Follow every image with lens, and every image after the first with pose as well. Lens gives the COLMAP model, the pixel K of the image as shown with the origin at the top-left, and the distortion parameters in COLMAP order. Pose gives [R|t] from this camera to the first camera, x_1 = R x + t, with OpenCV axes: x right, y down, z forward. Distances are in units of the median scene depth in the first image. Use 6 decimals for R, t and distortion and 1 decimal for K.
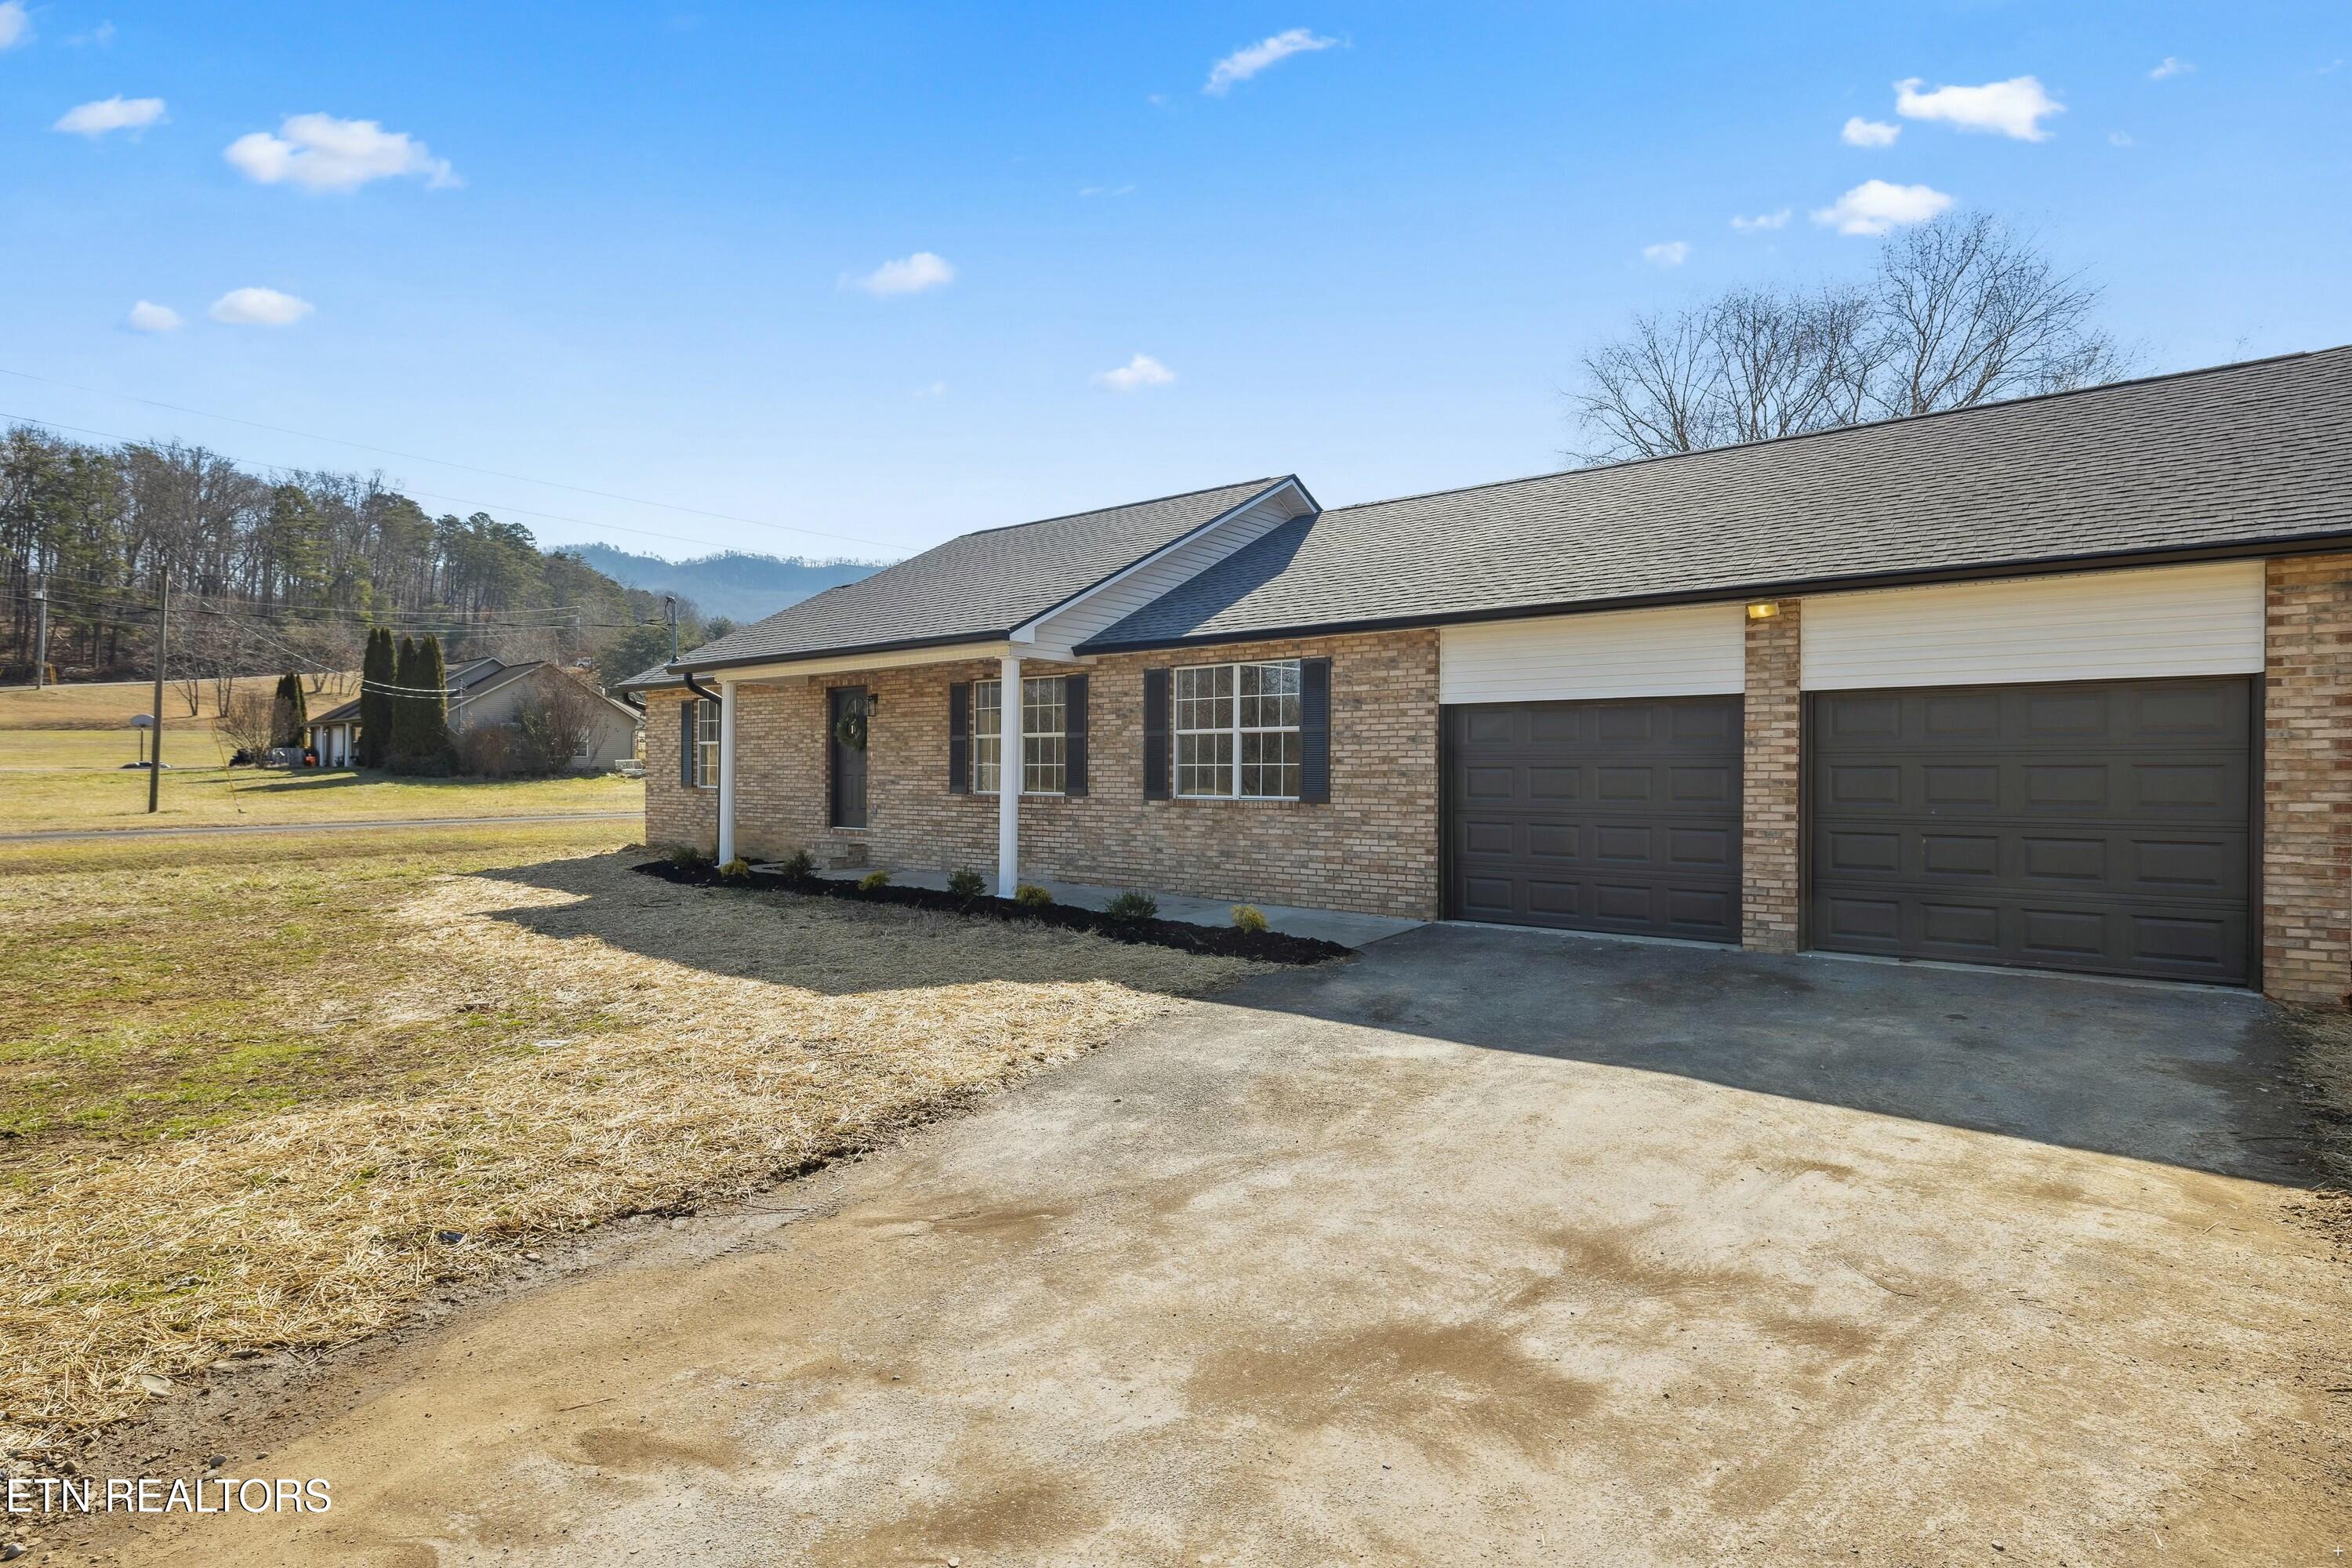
lens RADIAL K [[1230.0, 0, 1175.7], [0, 1230.0, 800.1], [0, 0, 1]] dist [0.000800, 0.000225]
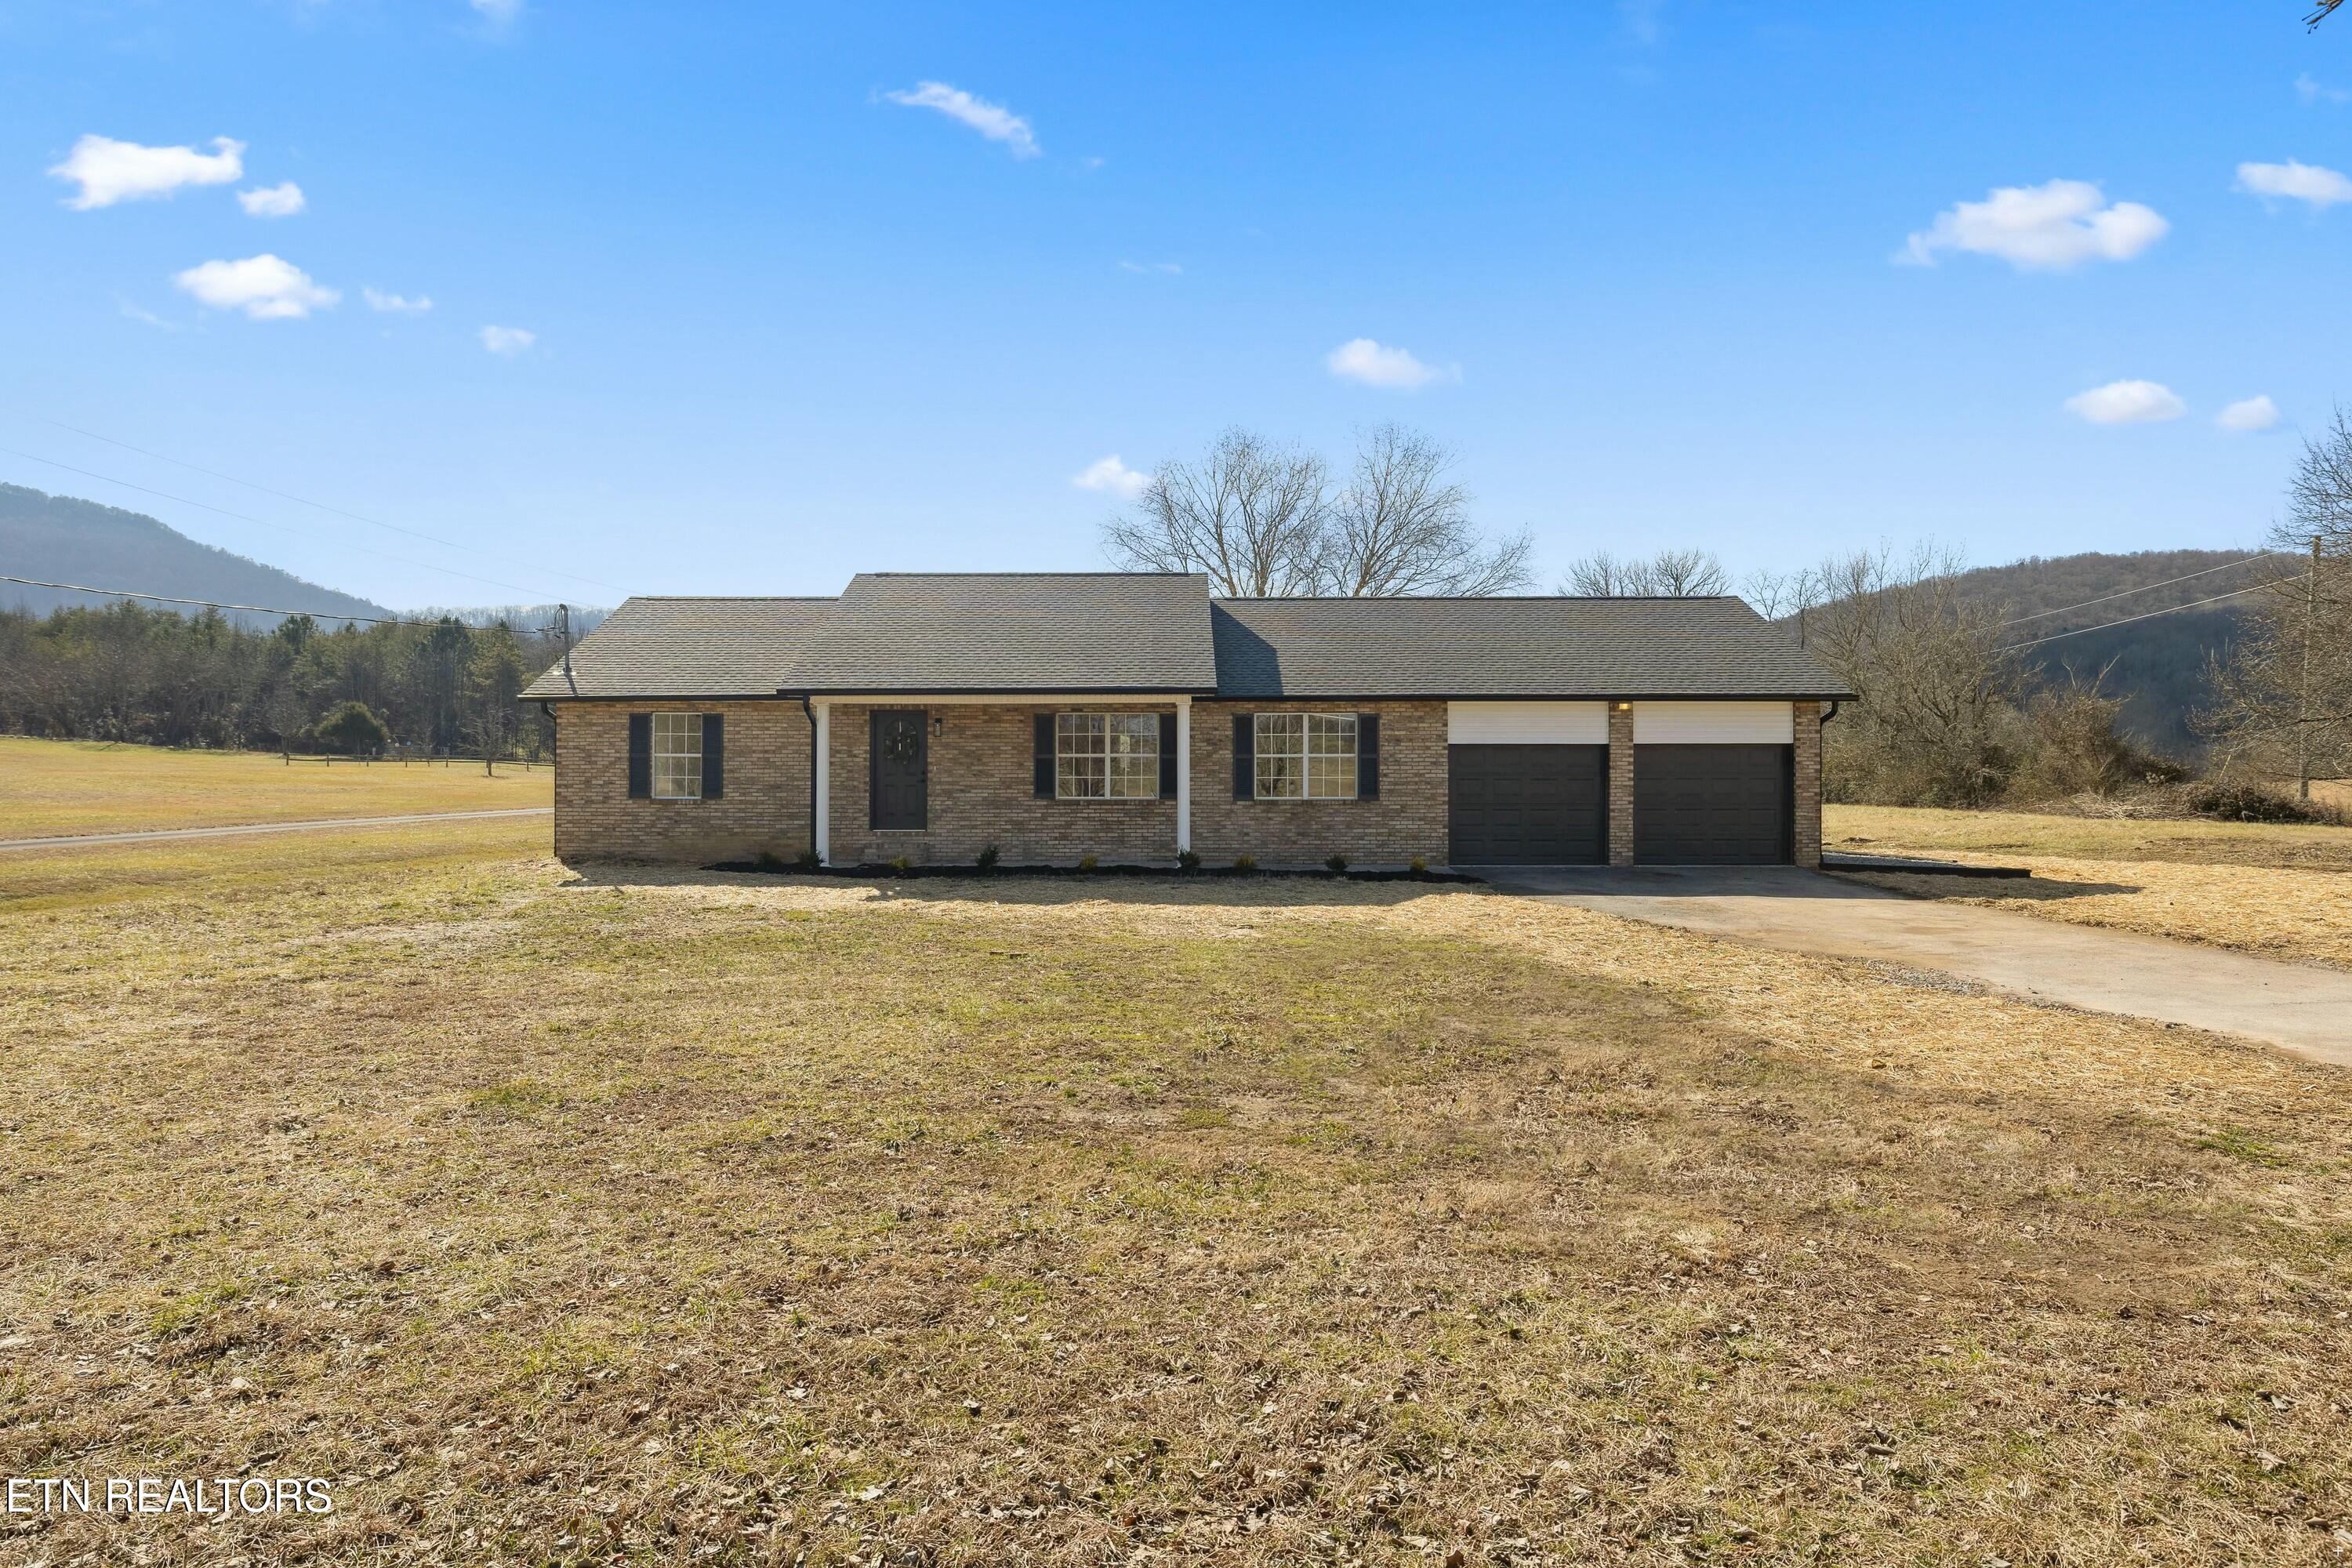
lens RADIAL K [[1344.3, 0, 1179.0], [0, 1344.3, 801.2], [0, 0, 1]] dist [-0.002268, 0.000234]
pose [[0.769088, -0.012301, 0.639024, -1.263709], [0.016420, 0.999865, -0.000516, -0.000093], [-0.638932, 0.010889, 0.769186, -0.236725]]
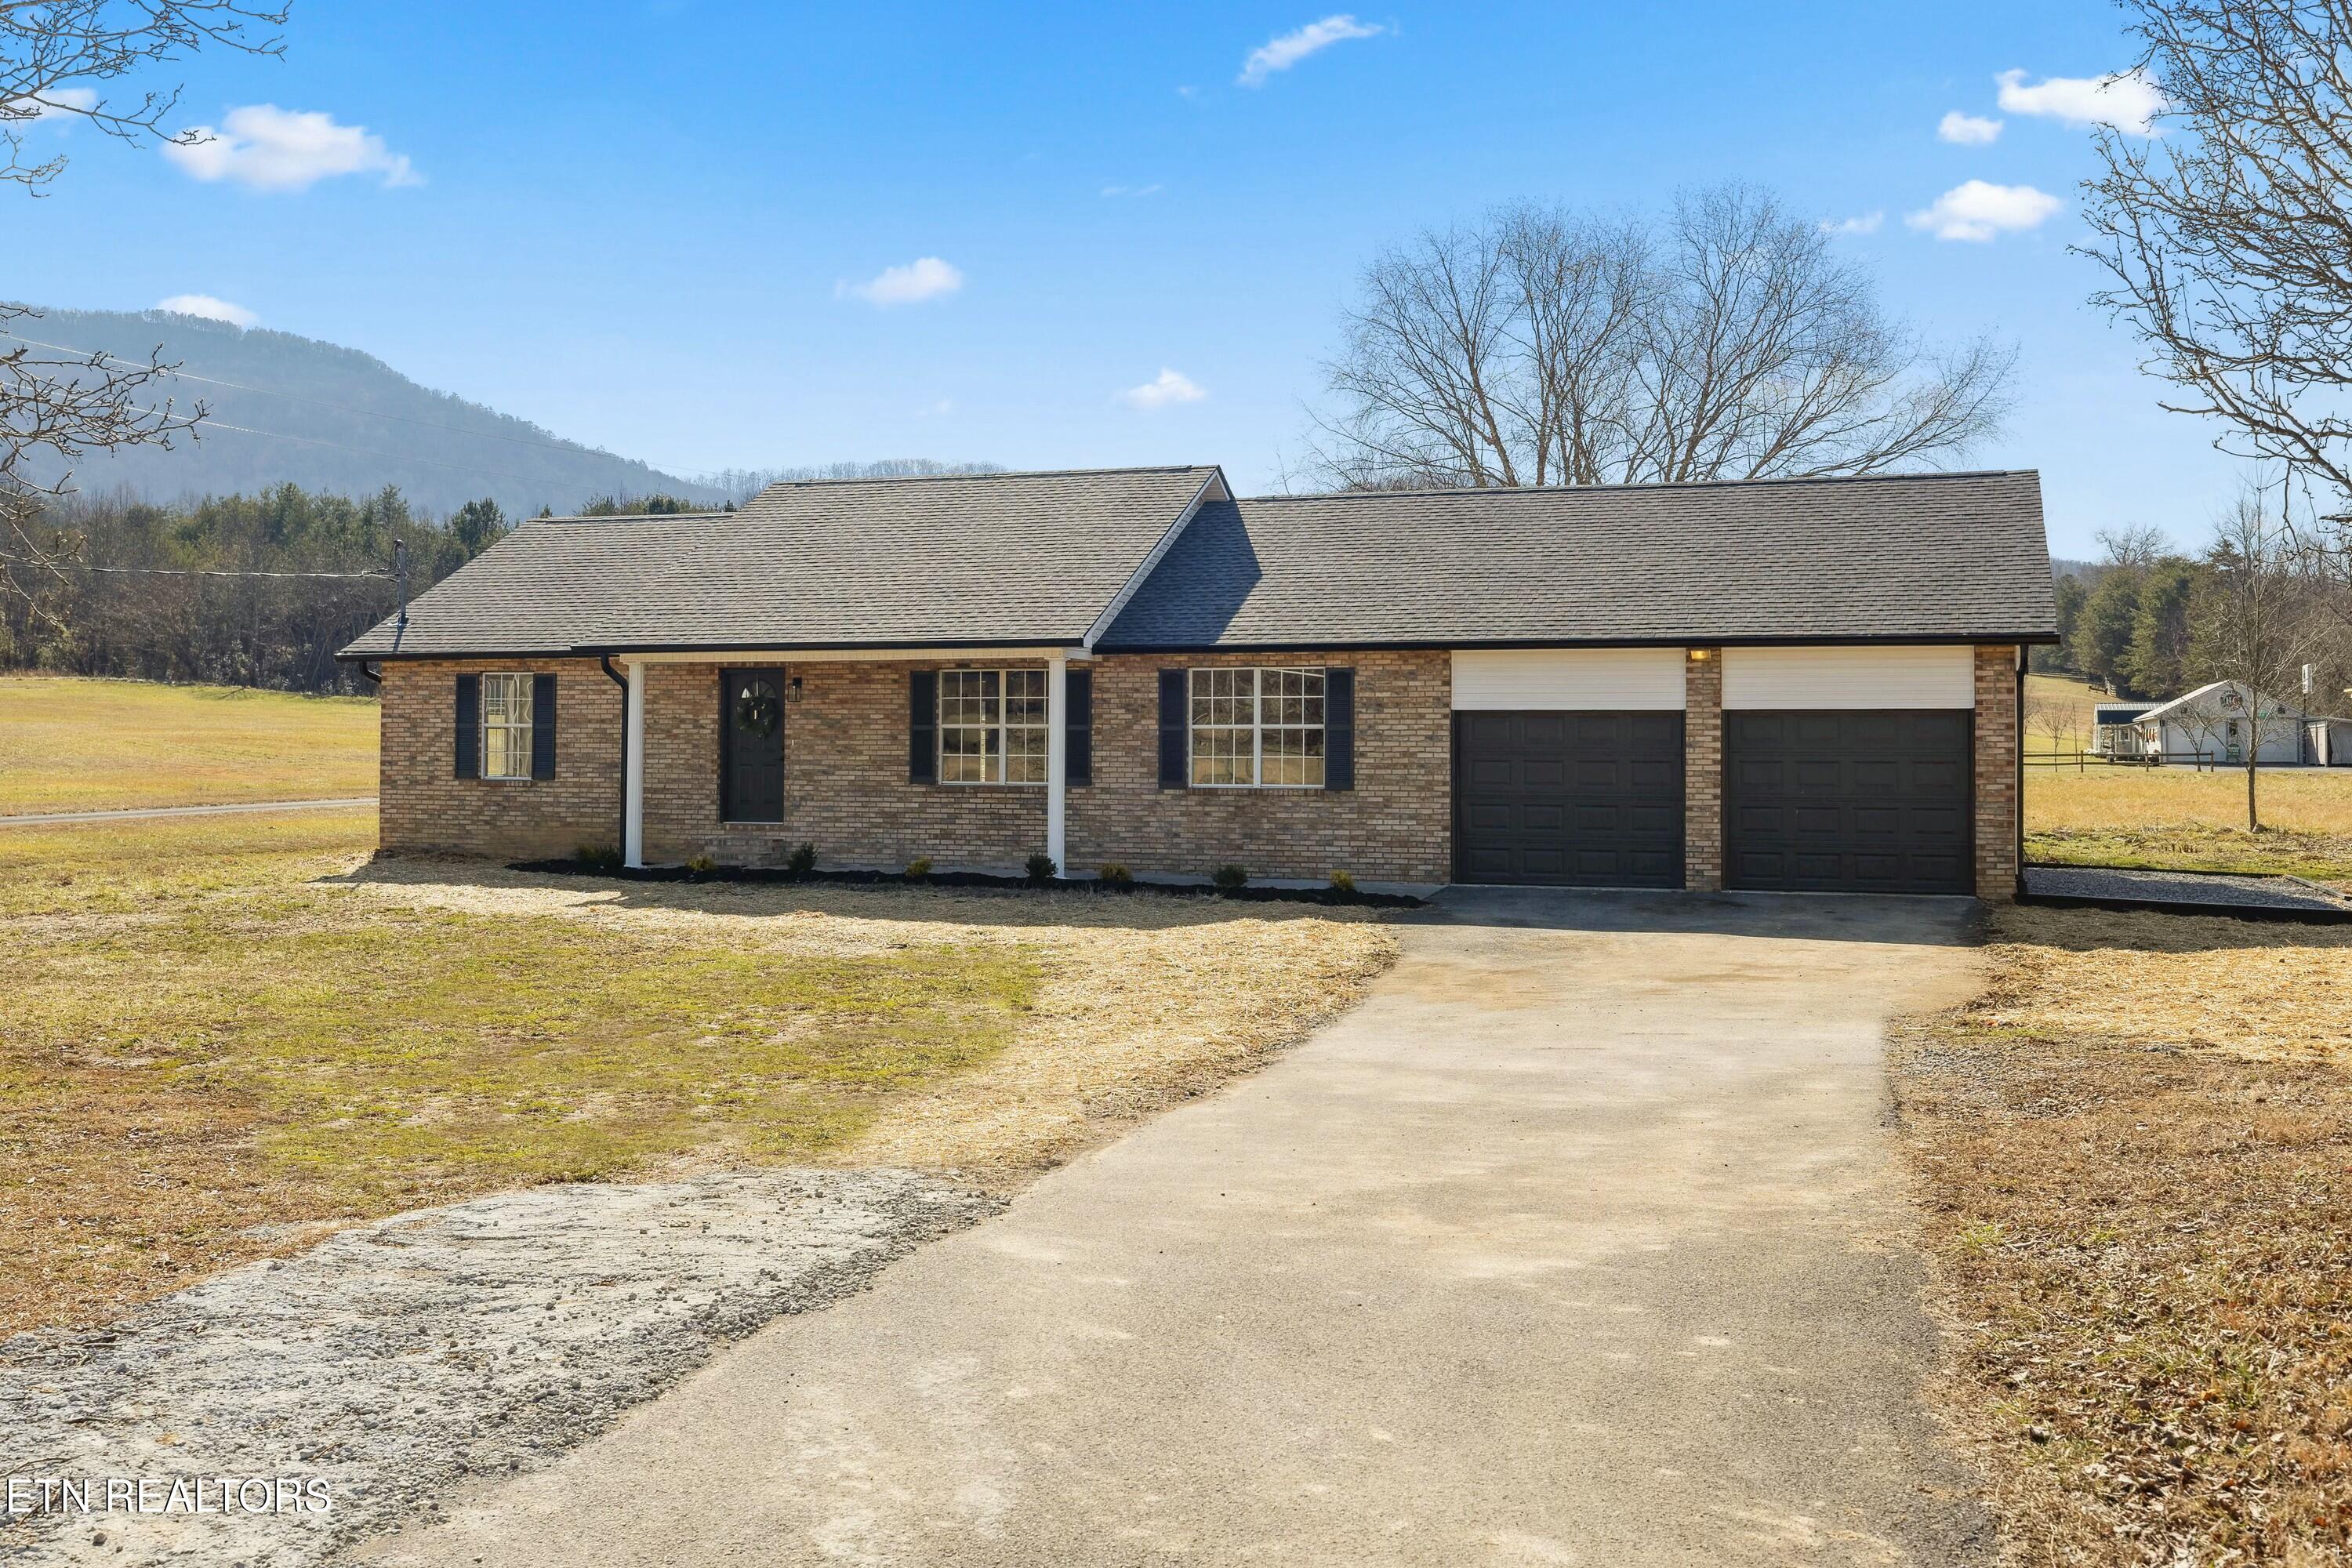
lens RADIAL K [[2353.1, 0, 1173.8], [0, 2353.1, 767.8], [0, 0, 1]] dist [0.005054, 0.000000]
pose [[0.933523, -0.004541, 0.358489, -0.859007], [0.007803, 0.999940, -0.007655, -0.003221], [-0.358433, 0.009944, 0.933502, -1.070193]]
